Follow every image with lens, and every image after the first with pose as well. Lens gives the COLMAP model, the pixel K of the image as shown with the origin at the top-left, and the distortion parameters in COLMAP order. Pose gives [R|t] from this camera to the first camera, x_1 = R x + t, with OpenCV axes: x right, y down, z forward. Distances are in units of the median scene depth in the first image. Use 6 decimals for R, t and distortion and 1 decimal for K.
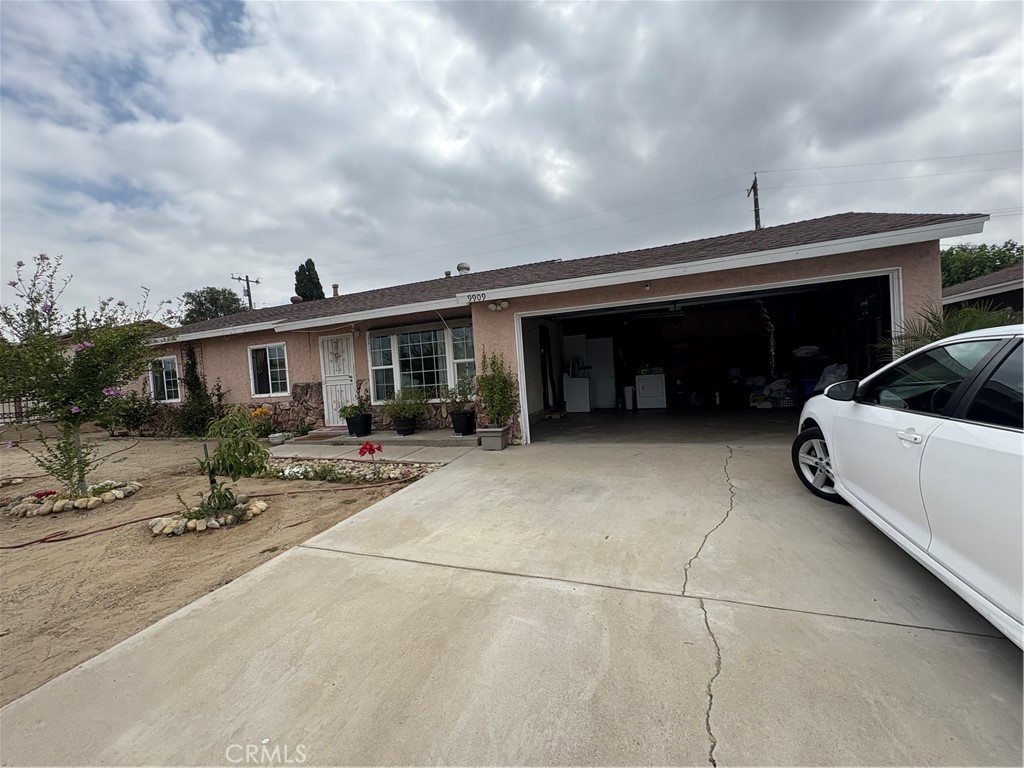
lens RADIAL K [[407.5, 0, 512.0], [0, 407.5, 384.0], [0, 0, 1]] dist [-0.002152, -0.000029]
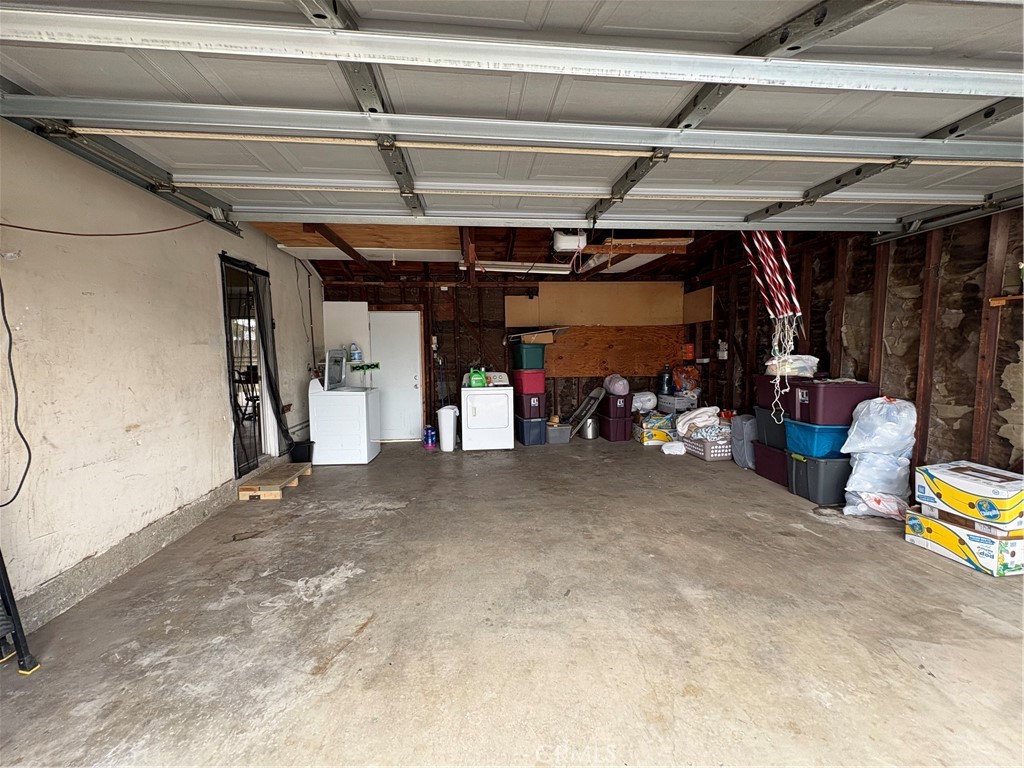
lens RADIAL K [[407.5, 0, 512.0], [0, 407.5, 384.0], [0, 0, 1]] dist [-0.002152, -0.000029]
pose [[0.893449, 0.020009, 0.448720, 0.124202], [-0.035584, 0.999020, 0.026304, -0.041308], [-0.447754, -0.039468, 0.893285, 0.496730]]
